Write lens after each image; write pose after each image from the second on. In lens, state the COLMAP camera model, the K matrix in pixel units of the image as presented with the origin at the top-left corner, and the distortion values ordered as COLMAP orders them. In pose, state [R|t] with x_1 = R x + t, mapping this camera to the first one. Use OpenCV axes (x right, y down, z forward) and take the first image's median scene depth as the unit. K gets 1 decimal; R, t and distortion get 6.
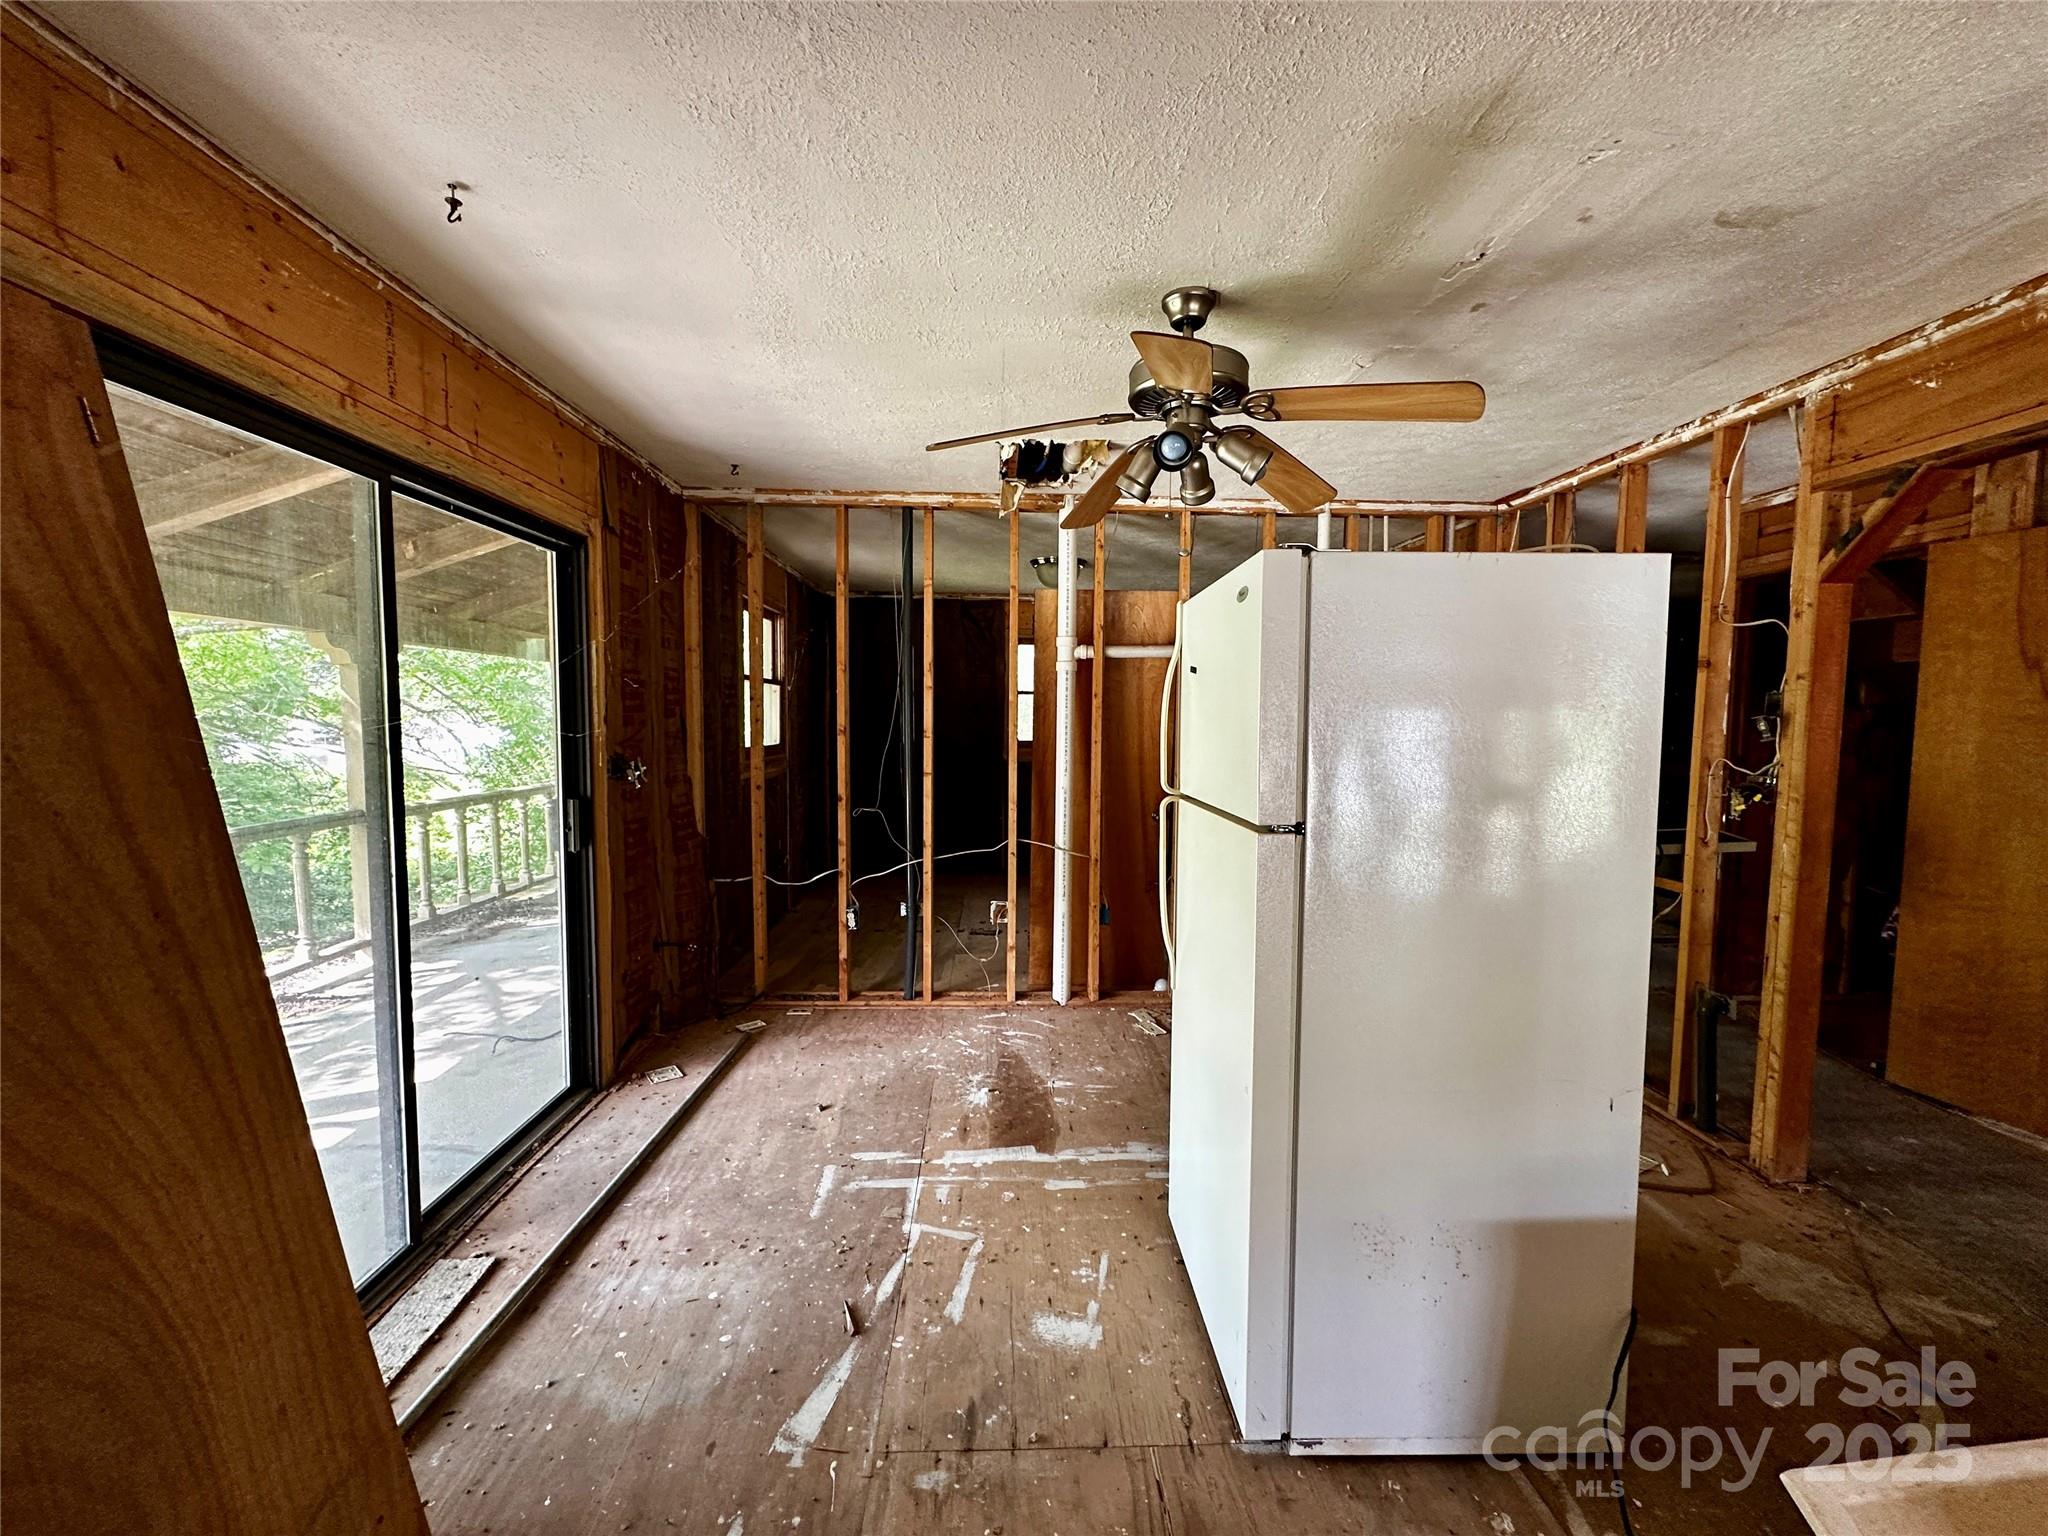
lens RADIAL K [[815.6, 0, 1022.2], [0, 815.6, 770.6], [0, 0, 1]] dist [-0.001048, 0.000040]
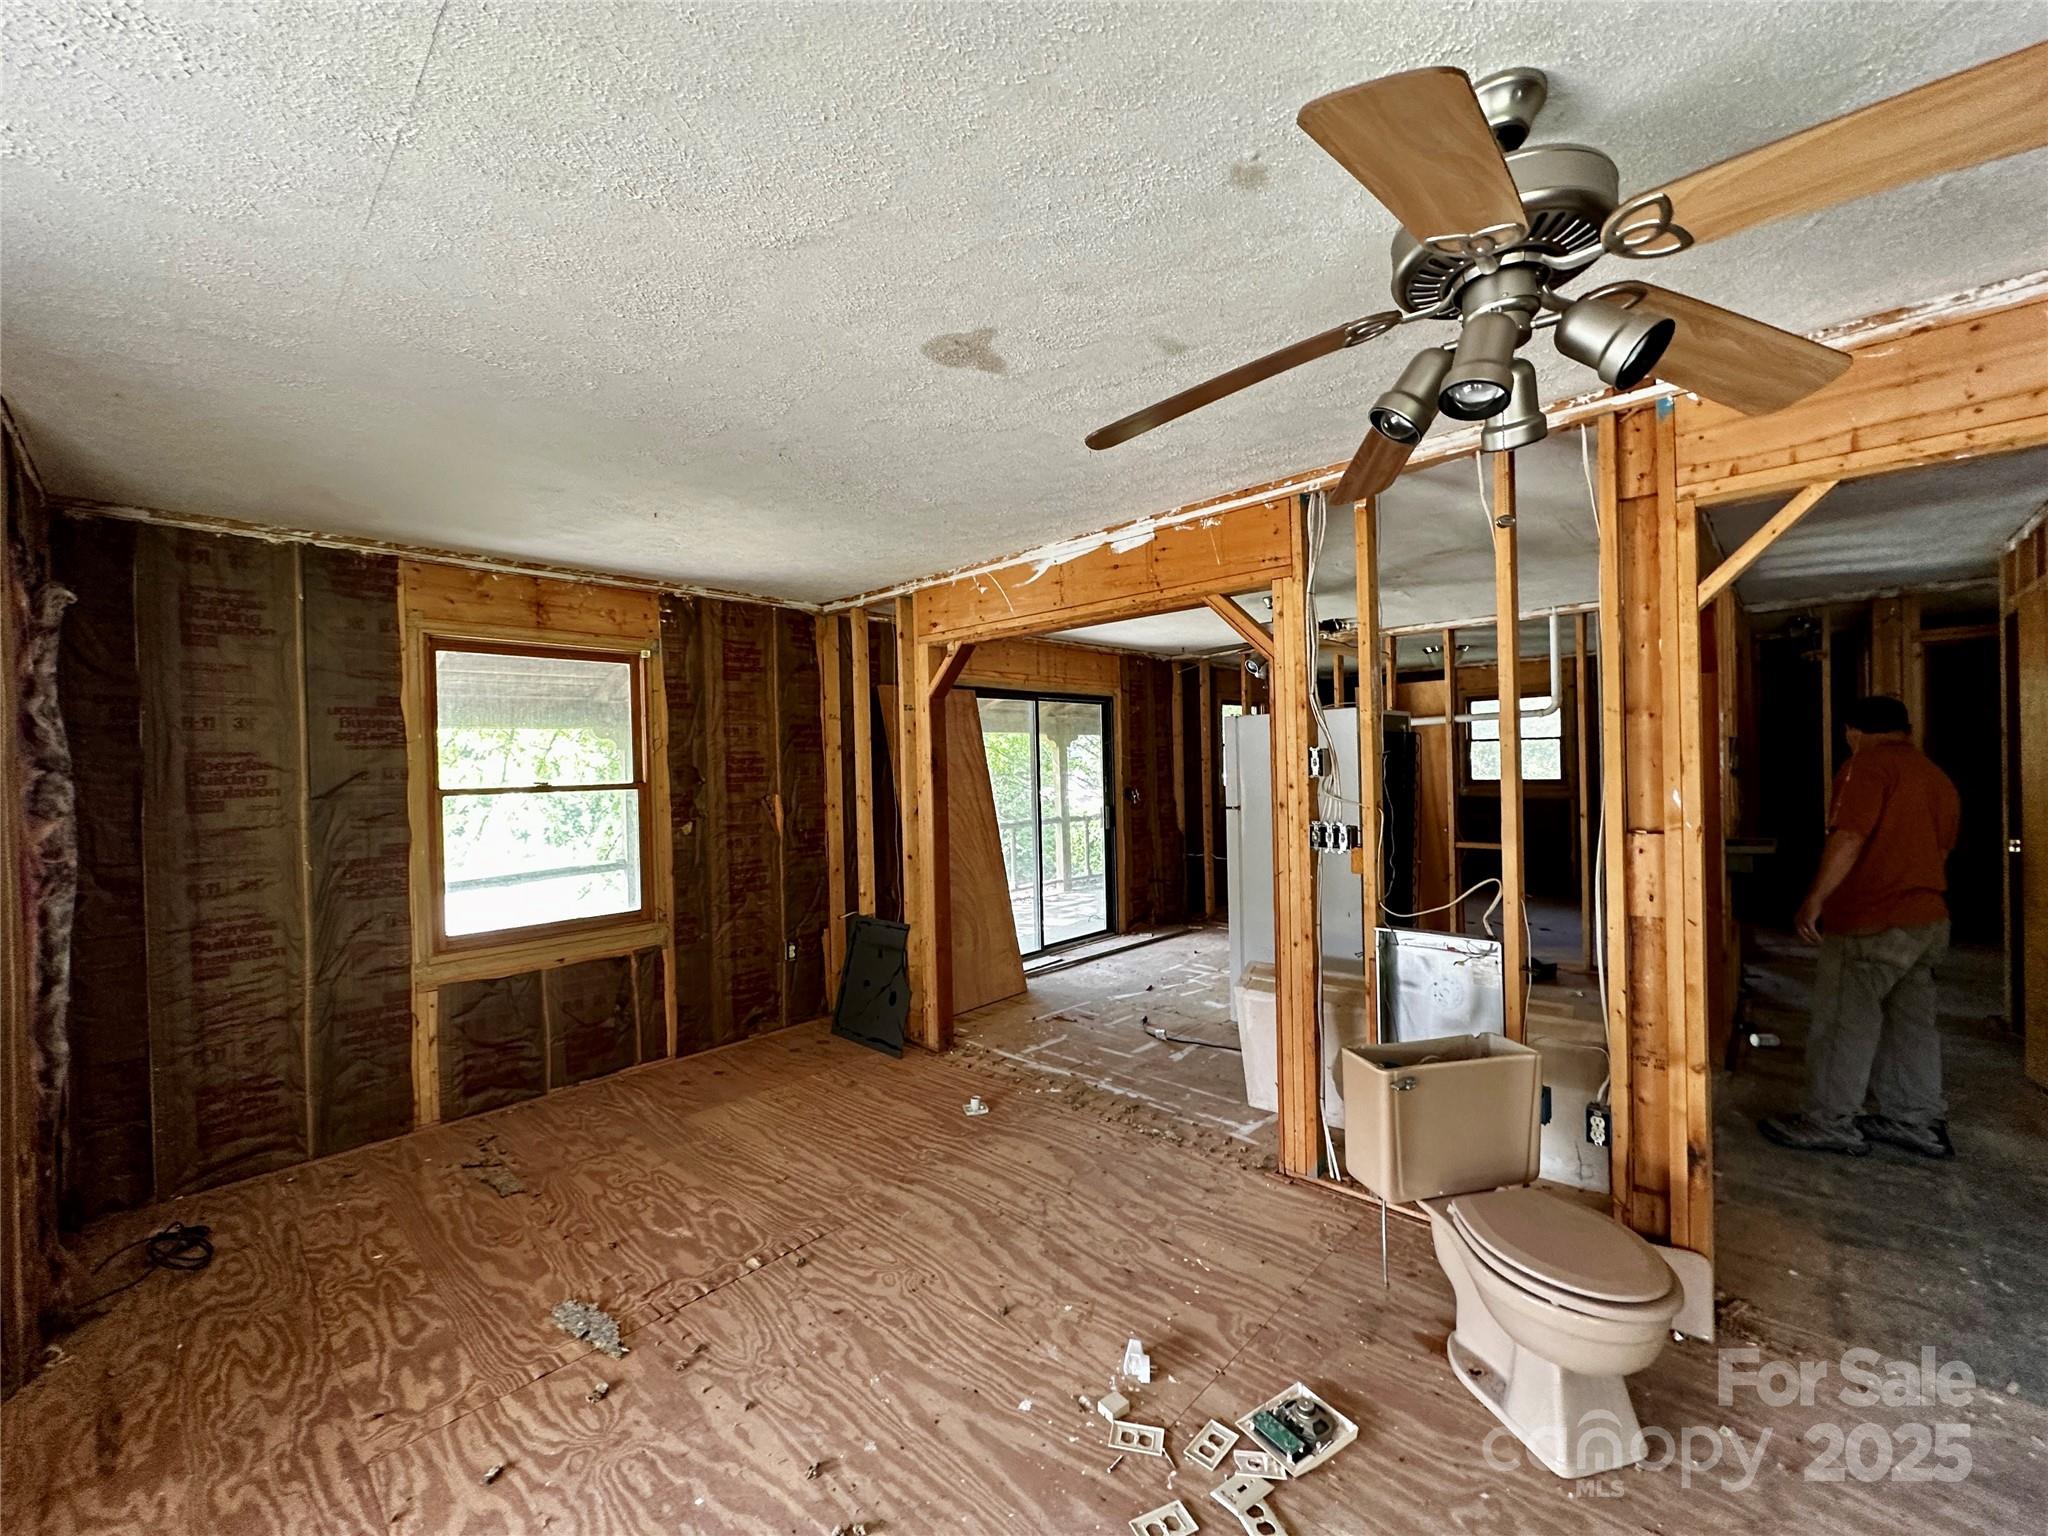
lens RADIAL K [[815.6, 0, 1022.2], [0, 815.6, 770.6], [0, 0, 1]] dist [-0.001048, 0.000040]
pose [[0.699590, -0.019091, -0.714290, 1.357711], [-0.018598, 0.998818, -0.044911, 0.058730], [0.714303, 0.044704, 0.698408, -1.173758]]
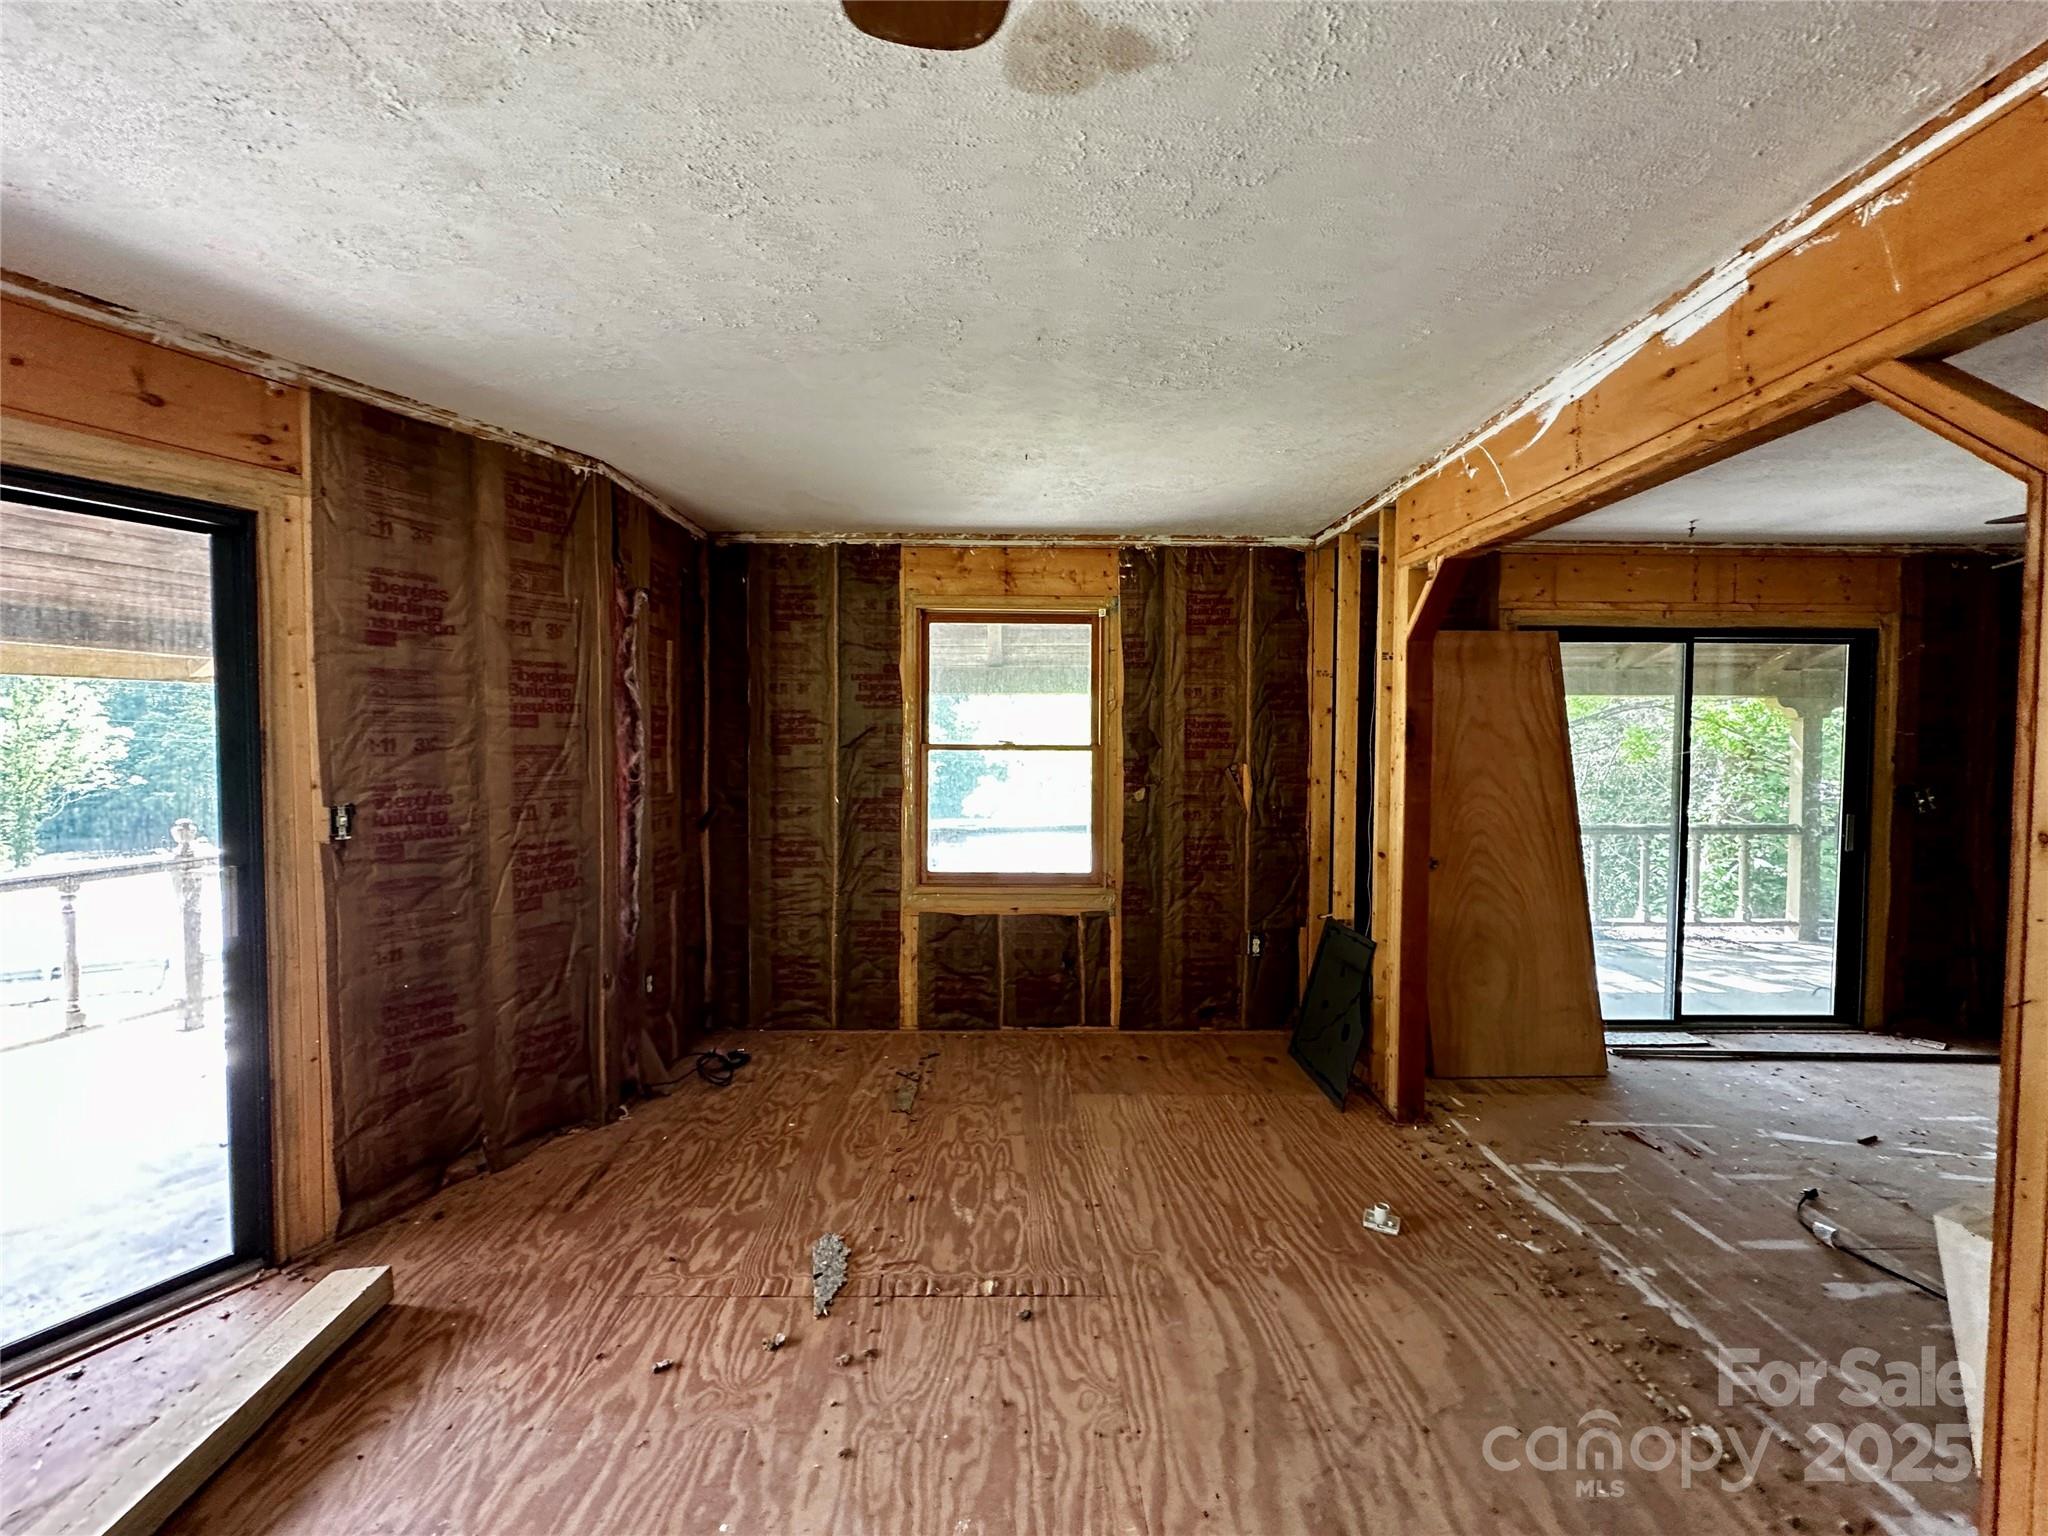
lens RADIAL K [[815.6, 0, 1022.2], [0, 815.6, 770.6], [0, 0, 1]] dist [-0.001048, 0.000040]
pose [[-0.021420, 0.026644, -0.999415, 1.250709], [-0.074031, 0.996858, 0.028162, 0.036347], [0.997026, 0.074591, -0.019380, -0.588582]]
